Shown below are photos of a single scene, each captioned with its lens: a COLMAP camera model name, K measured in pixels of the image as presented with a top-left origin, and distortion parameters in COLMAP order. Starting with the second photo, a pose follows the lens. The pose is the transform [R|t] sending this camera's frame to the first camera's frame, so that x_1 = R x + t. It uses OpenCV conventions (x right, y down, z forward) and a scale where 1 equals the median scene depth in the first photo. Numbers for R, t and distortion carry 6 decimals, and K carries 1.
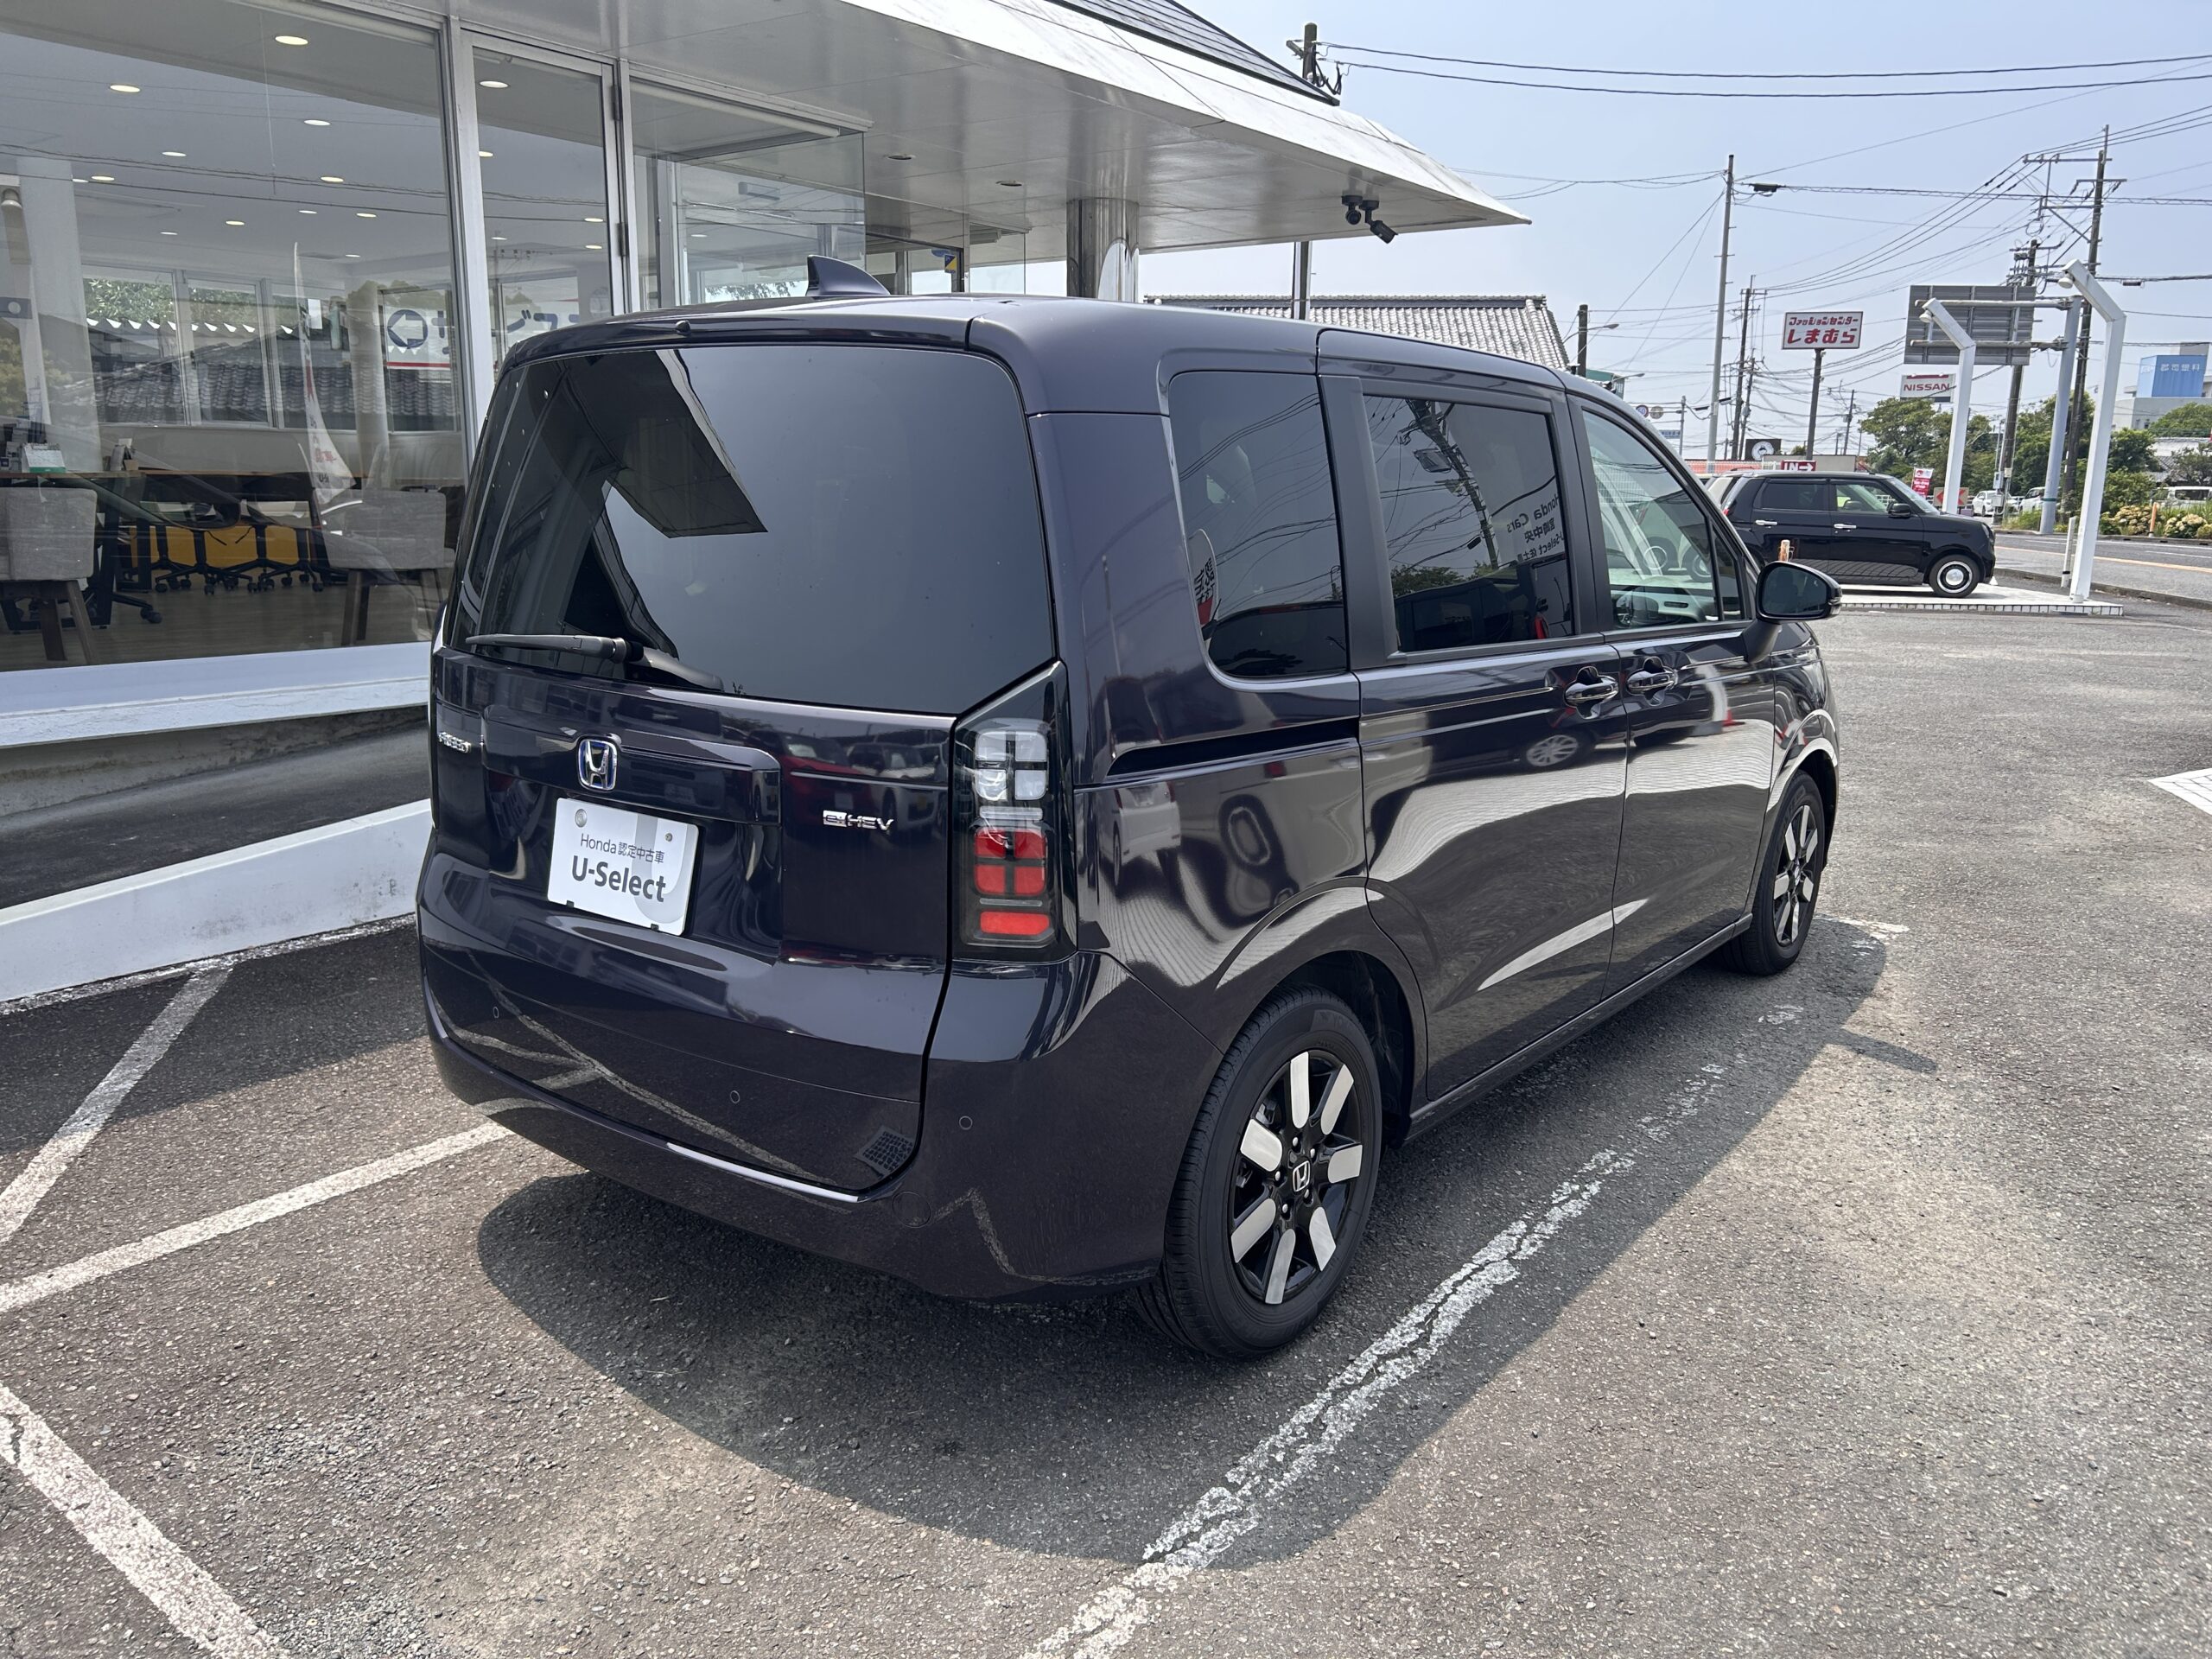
lens RADIAL K [[1670.1, 0, 1117.8], [0, 1670.1, 824.1], [0, 0, 1]] dist [0.048626, -0.052175]
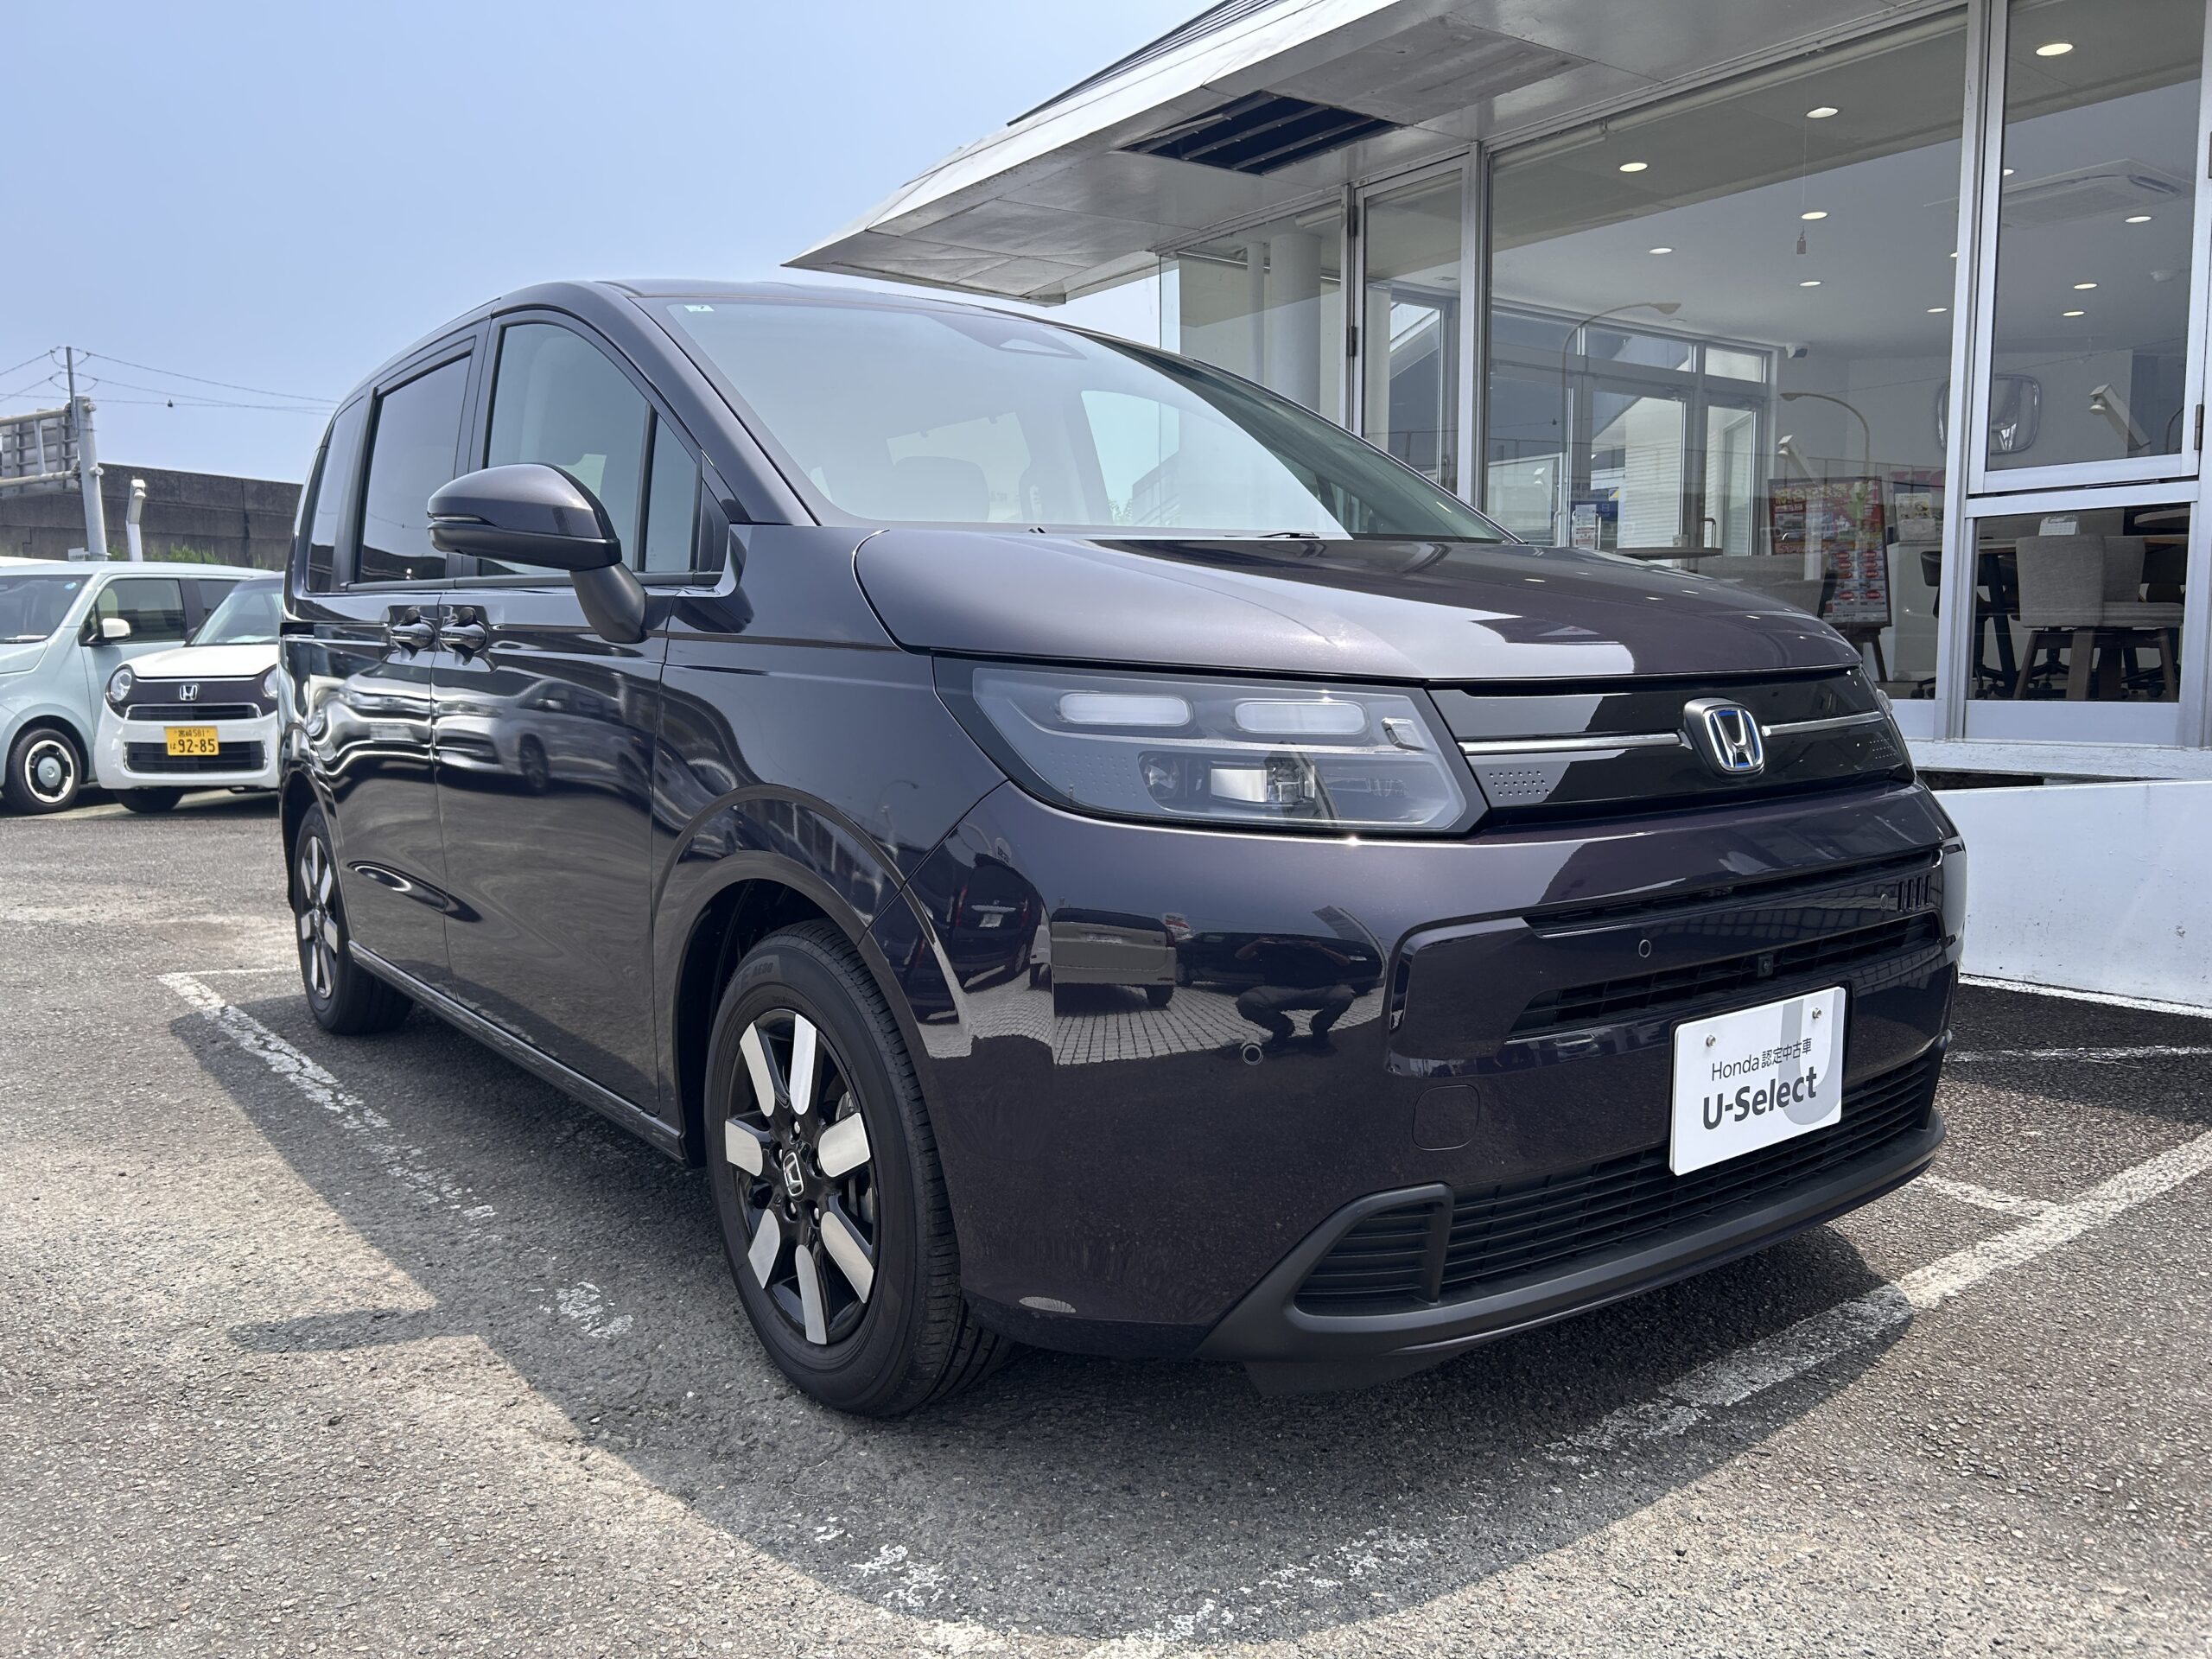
lens RADIAL K [[1670.1, 0, 1092.5], [0, 1670.1, 834.1], [0, 0, 1]] dist [0.048626, -0.052175]
pose [[-0.284566, 0.095740, -0.953864, 0.830321], [-0.186140, 0.970546, 0.152946, -0.141628], [0.940412, 0.221075, -0.258364, 1.235274]]
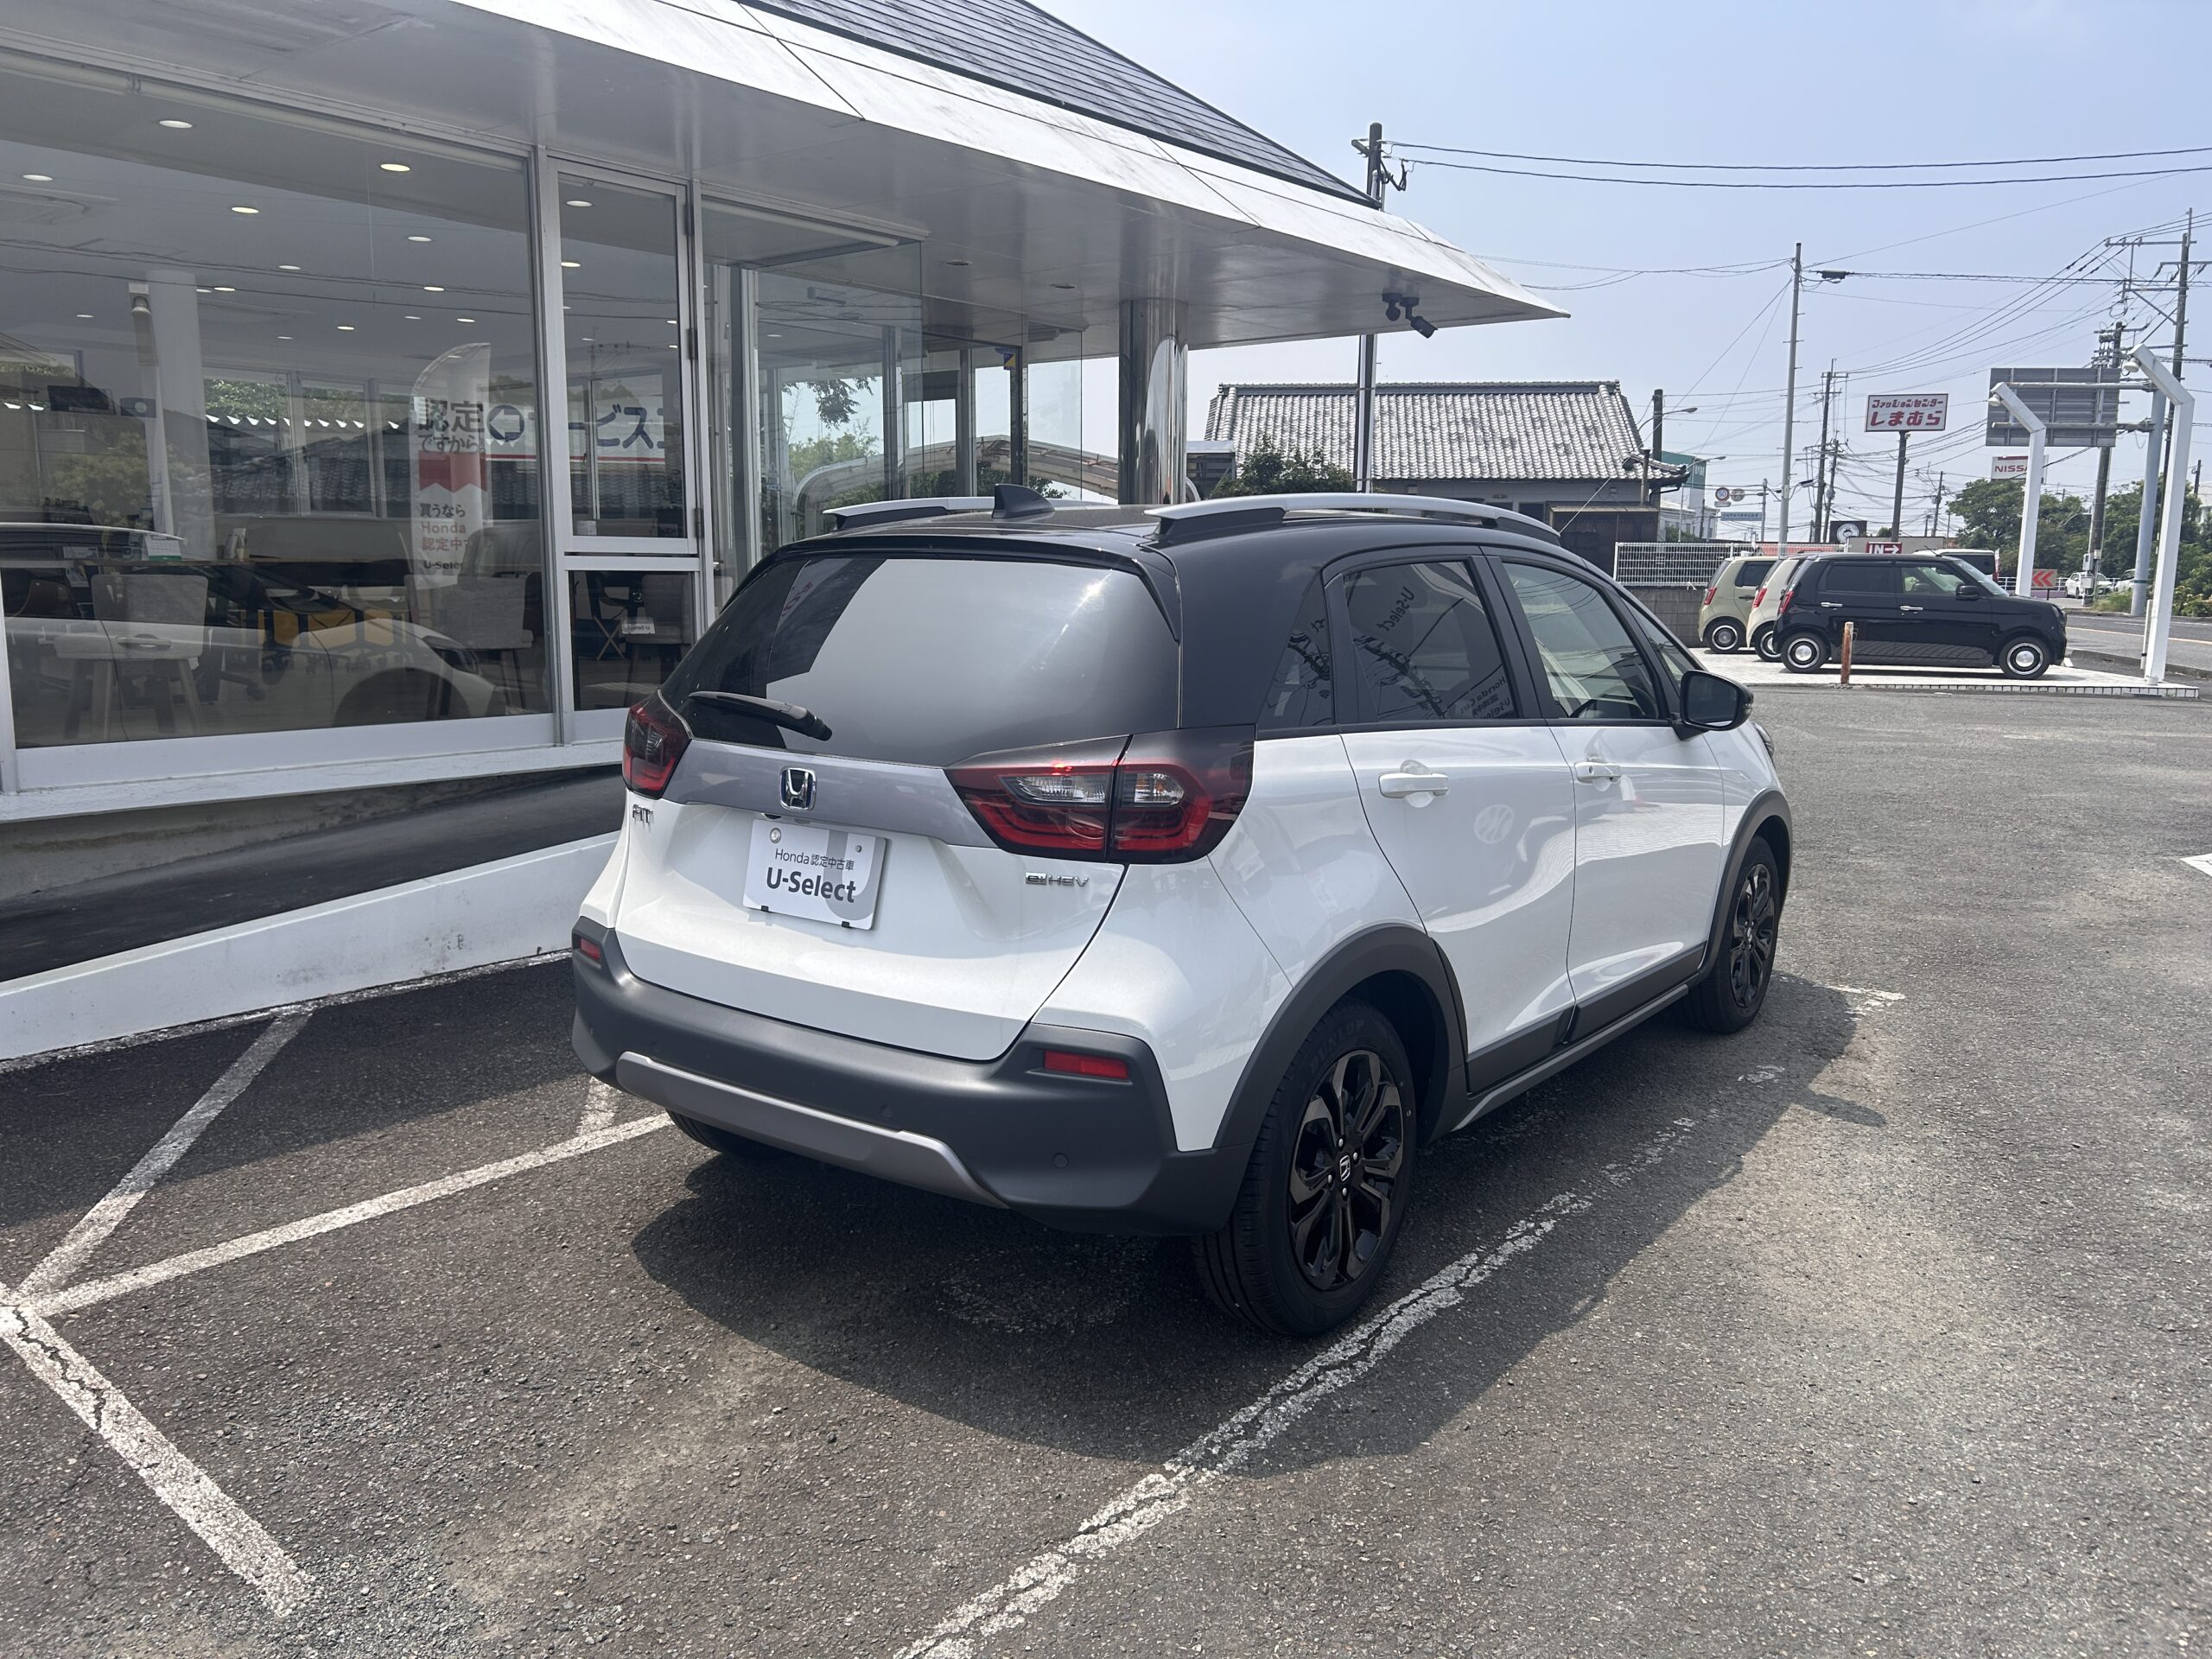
lens RADIAL K [[1670.1, 0, 1114.5], [0, 1670.1, 826.3], [0, 0, 1]] dist [0.048626, -0.052175]
pose [[0.998742, 0.005671, -0.049825, 0.045215], [-0.007992, 0.998886, -0.046517, 0.011701], [0.049506, 0.046856, 0.997674, -0.063403]]
